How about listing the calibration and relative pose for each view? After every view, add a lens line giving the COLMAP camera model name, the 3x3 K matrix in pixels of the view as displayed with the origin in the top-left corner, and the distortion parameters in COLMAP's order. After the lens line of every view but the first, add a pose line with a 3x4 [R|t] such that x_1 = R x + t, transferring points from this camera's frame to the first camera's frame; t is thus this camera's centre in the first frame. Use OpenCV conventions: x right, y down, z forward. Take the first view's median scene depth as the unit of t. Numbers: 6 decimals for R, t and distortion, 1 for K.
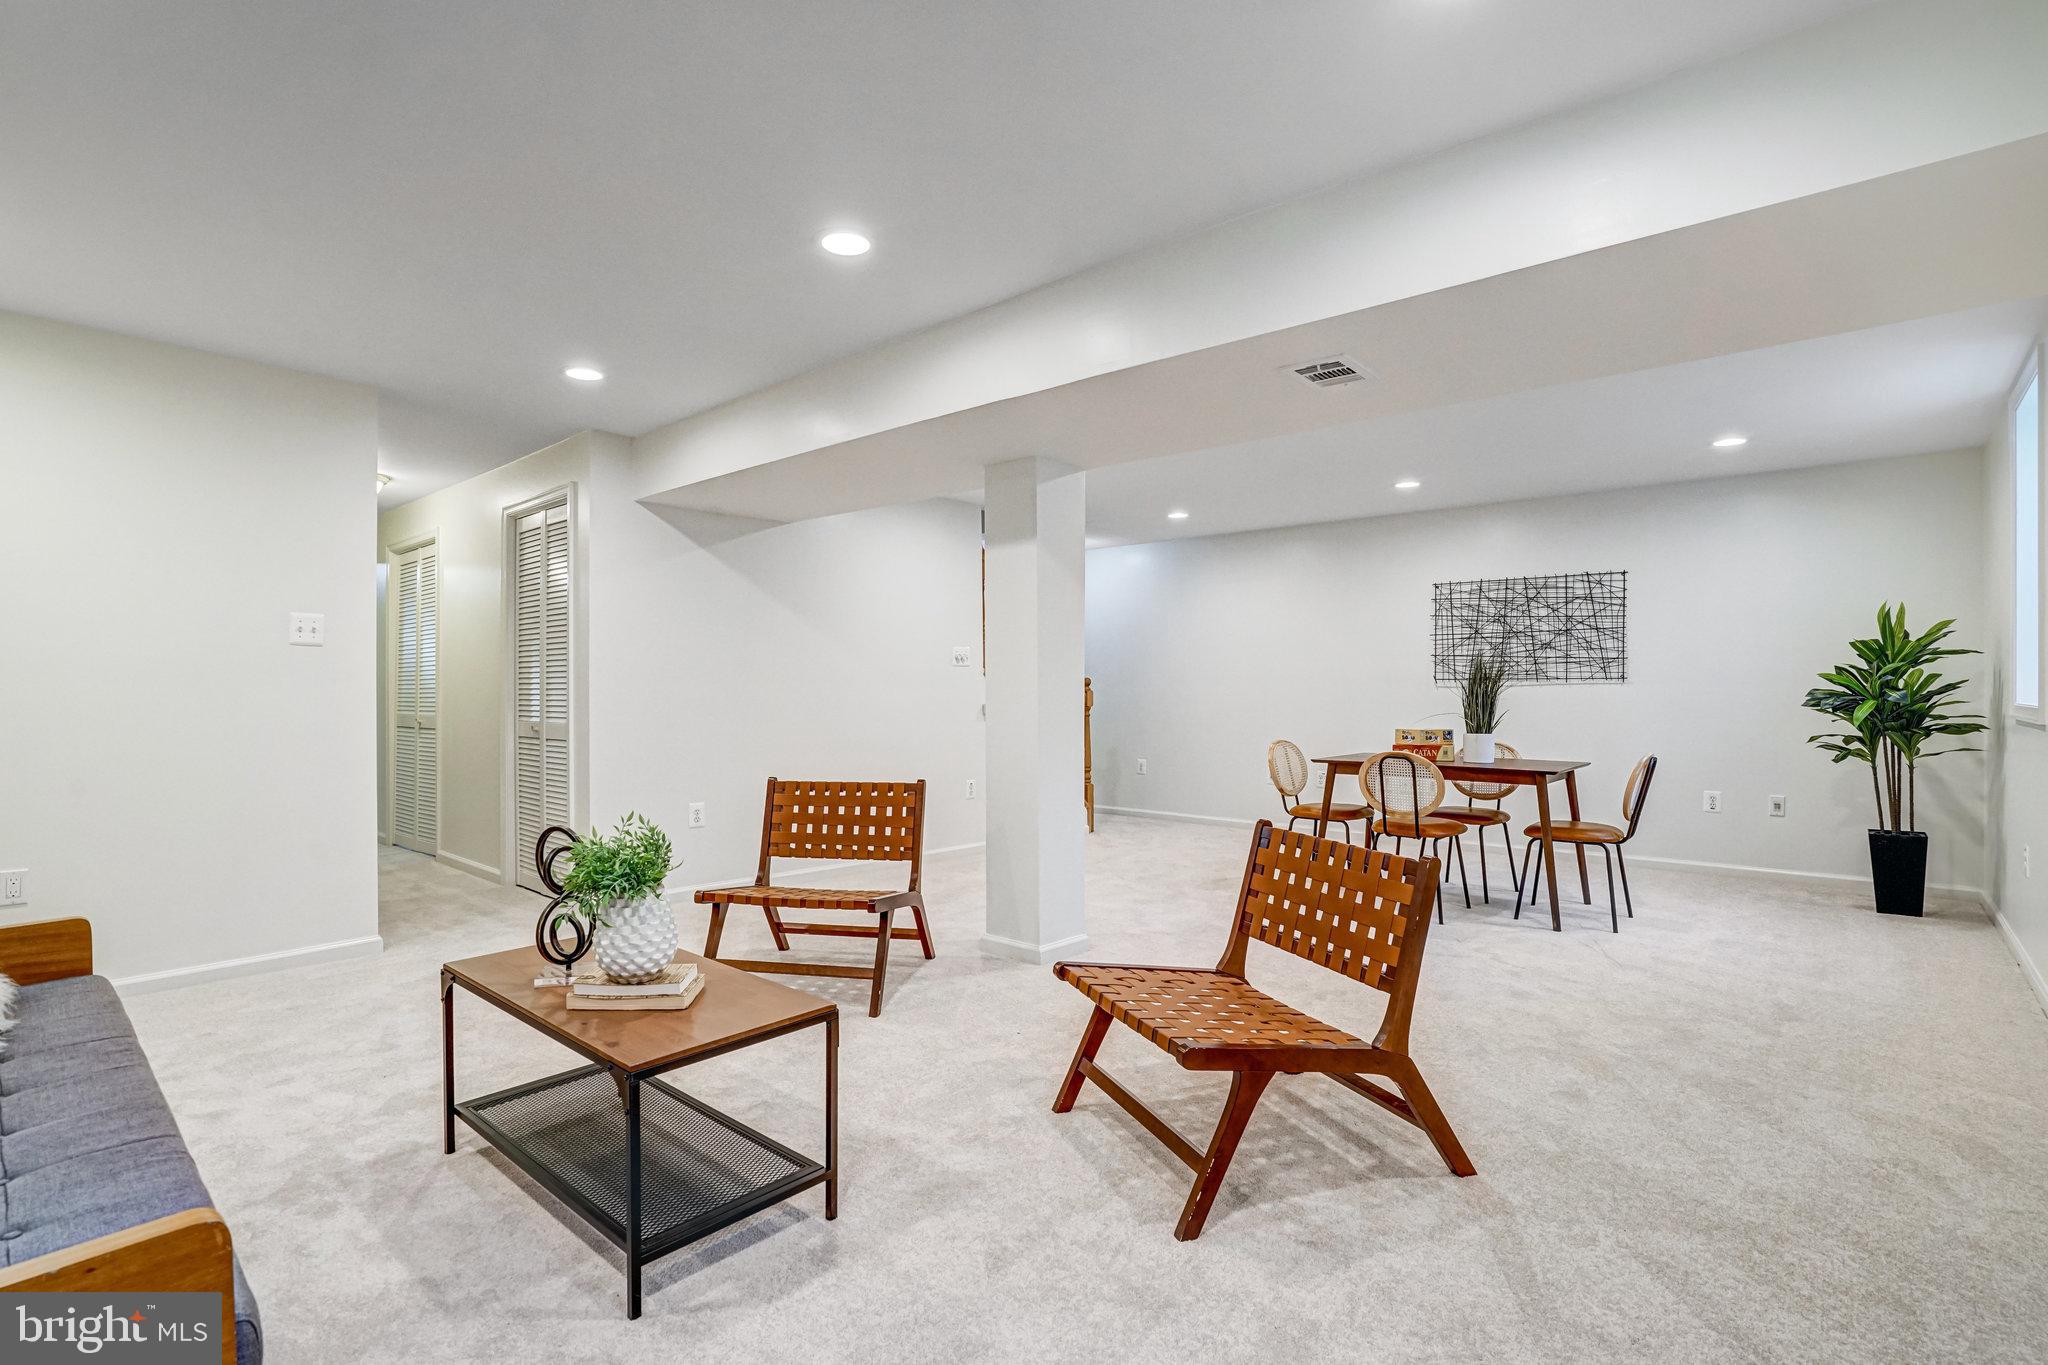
lens RADIAL K [[967.6, 0, 1007.6], [0, 967.6, 685.8], [0, 0, 1]] dist [-0.056247, 0.024897]
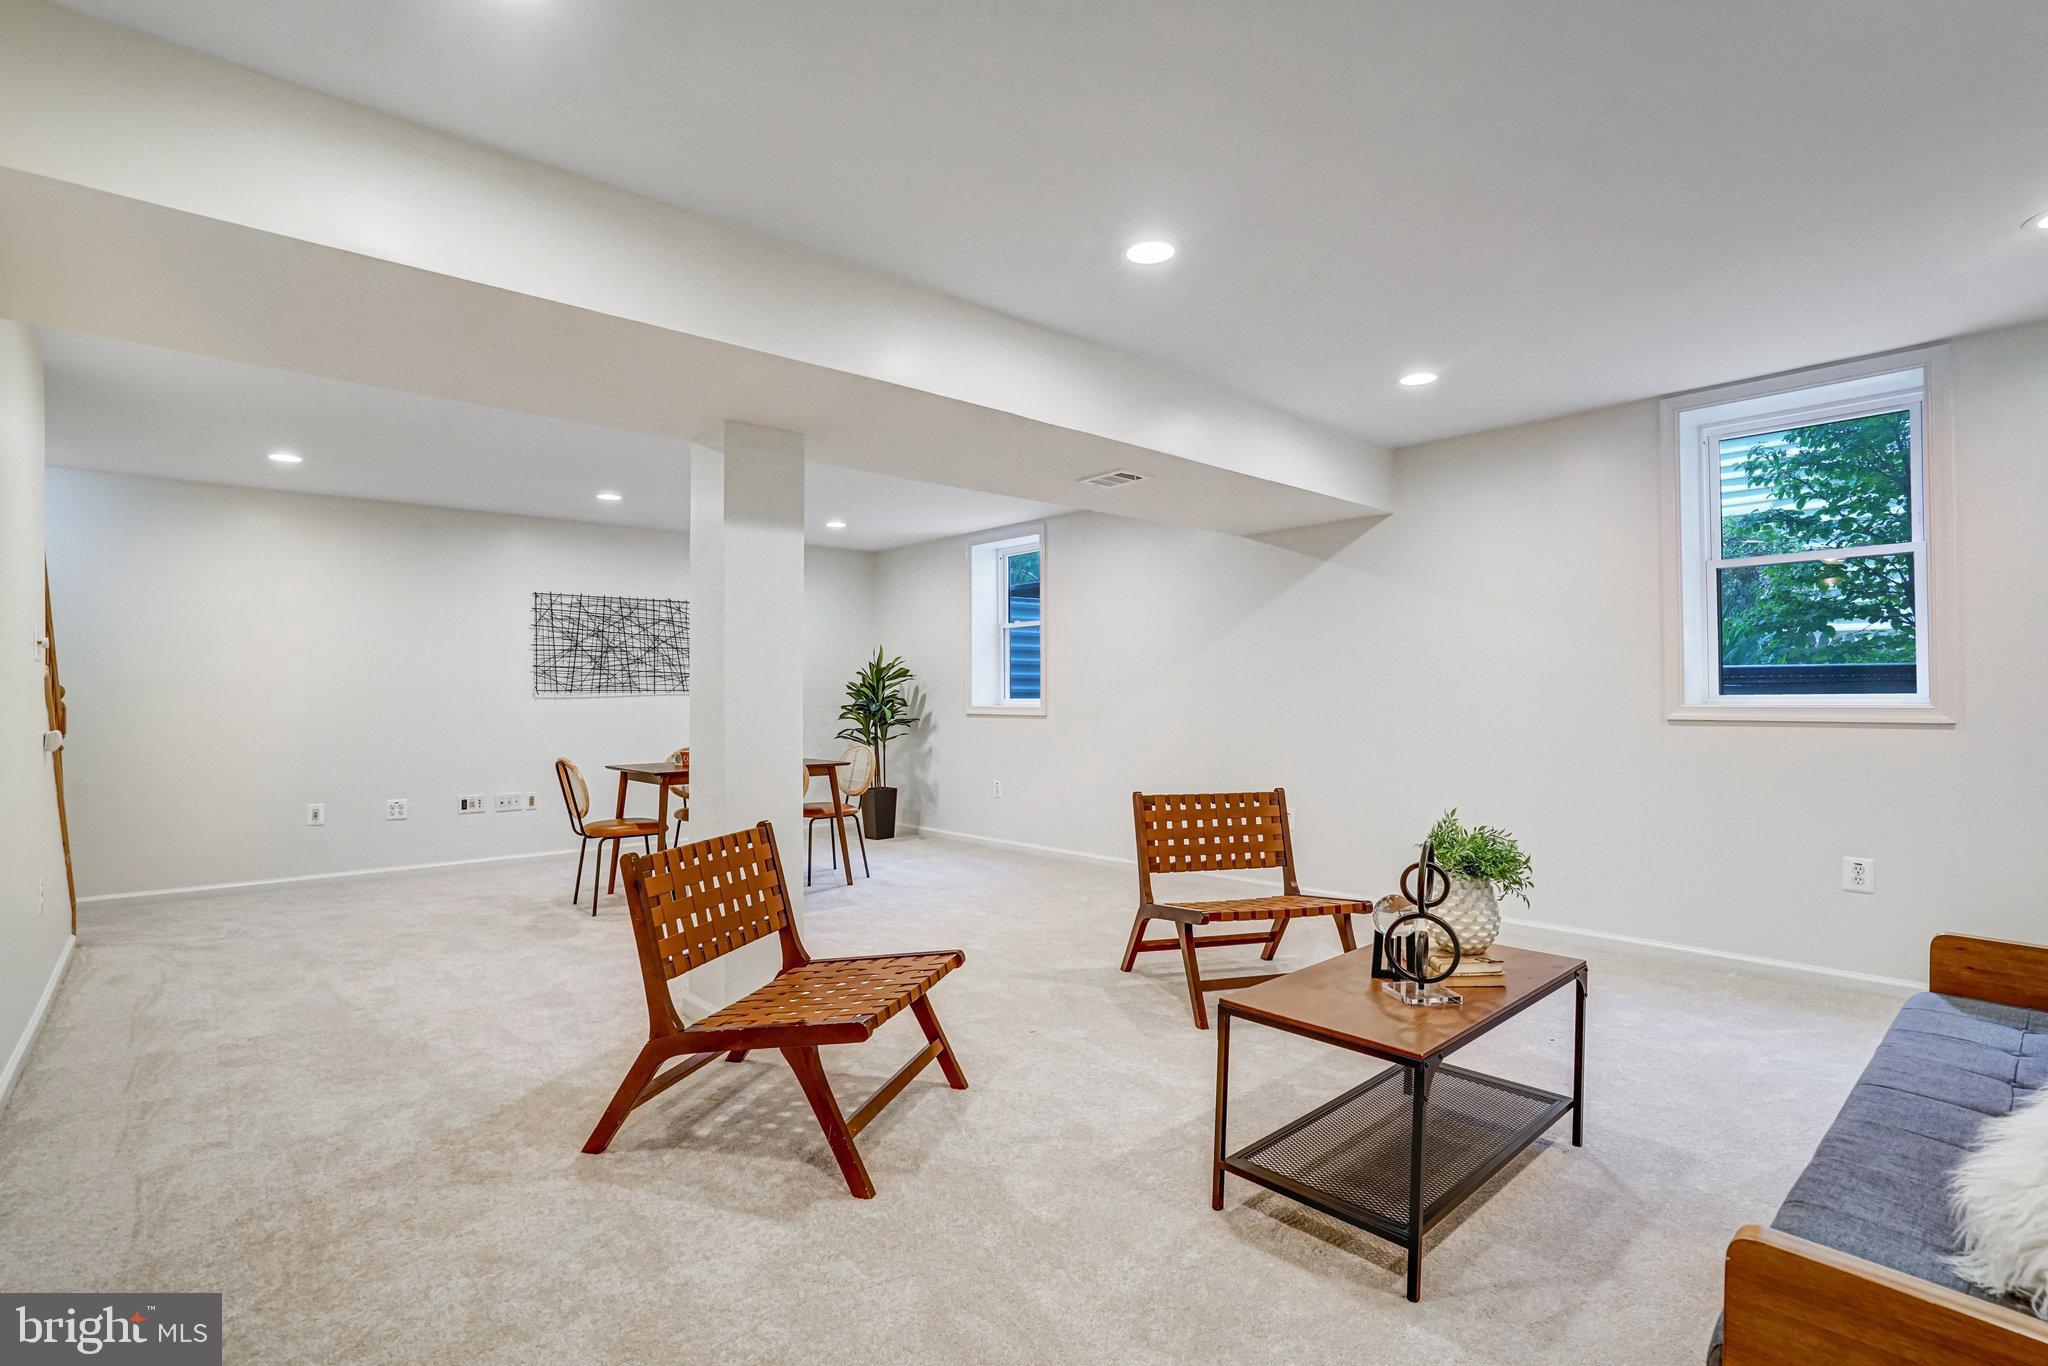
lens RADIAL K [[967.6, 0, 1007.6], [0, 967.6, 686.3], [0, 0, 1]] dist [-0.056247, 0.024897]
pose [[0.136130, 0.005921, 0.990673, -0.498397], [-0.000696, 0.999982, -0.005881, -0.005936], [-0.990691, 0.000111, 0.136131, 0.425933]]
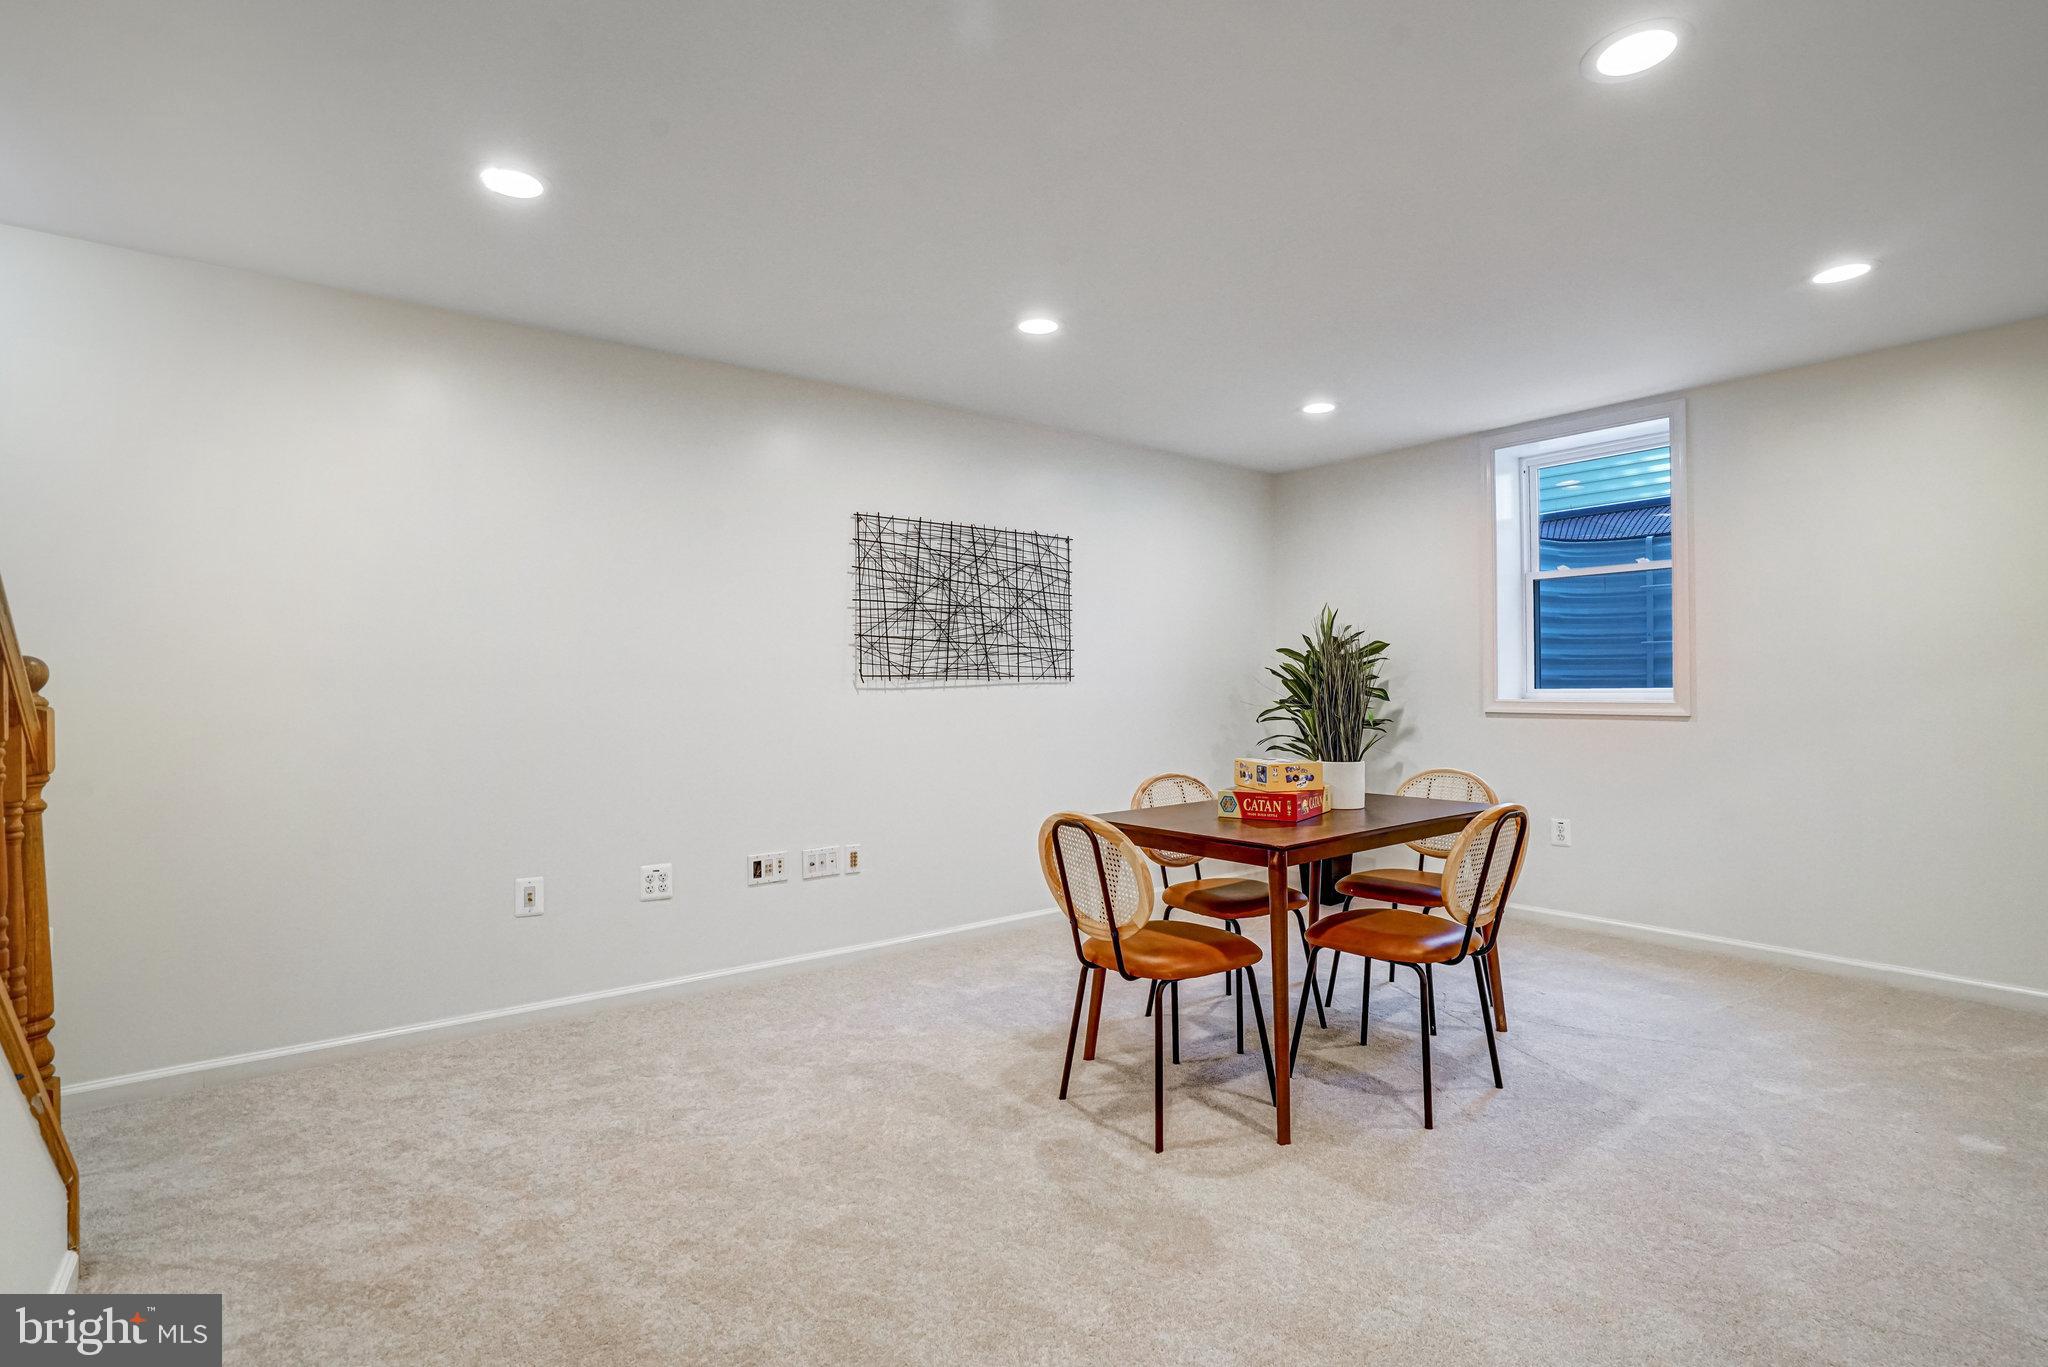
lens RADIAL K [[967.6, 0, 1007.6], [0, 967.6, 686.8], [0, 0, 1]] dist [-0.056247, 0.024897]
pose [[0.202120, -0.002382, 0.979358, -0.127868], [0.000877, 0.999997, 0.002251, -0.001080], [-0.979360, 0.000404, 0.202122, 0.865087]]
